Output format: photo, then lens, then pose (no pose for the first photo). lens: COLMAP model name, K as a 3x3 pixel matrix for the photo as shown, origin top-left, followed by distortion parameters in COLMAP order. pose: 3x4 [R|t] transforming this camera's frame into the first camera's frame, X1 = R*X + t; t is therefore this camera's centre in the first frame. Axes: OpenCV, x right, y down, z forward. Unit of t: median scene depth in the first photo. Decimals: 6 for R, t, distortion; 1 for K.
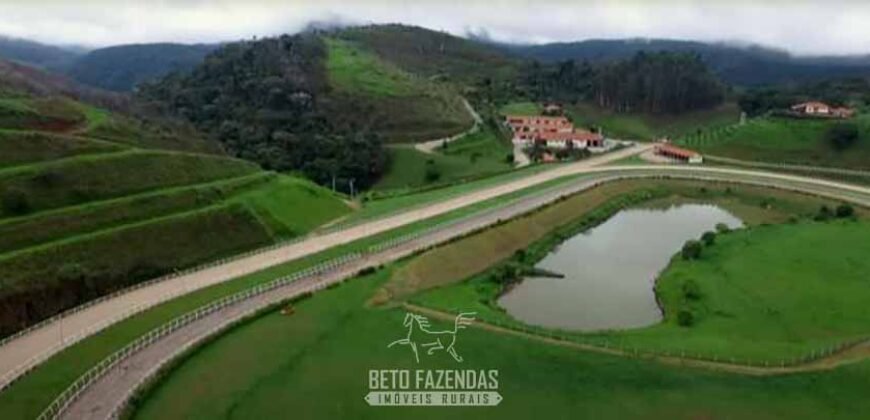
lens RADIAL K [[594.1, 0, 433.4], [0, 594.1, 209.8], [0, 0, 1]] dist [0.016019, -0.027799]
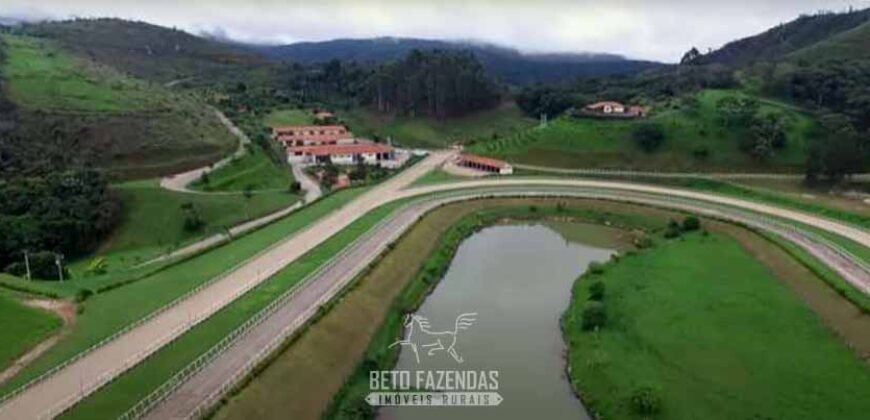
lens RADIAL K [[594.1, 0, 436.1], [0, 594.1, 211.4], [0, 0, 1]] dist [0.016019, -0.027799]
pose [[0.914139, -0.111940, 0.389640, -0.008889], [0.111064, 0.993502, 0.024857, -0.048669], [-0.389890, 0.020552, 0.920632, 0.190180]]
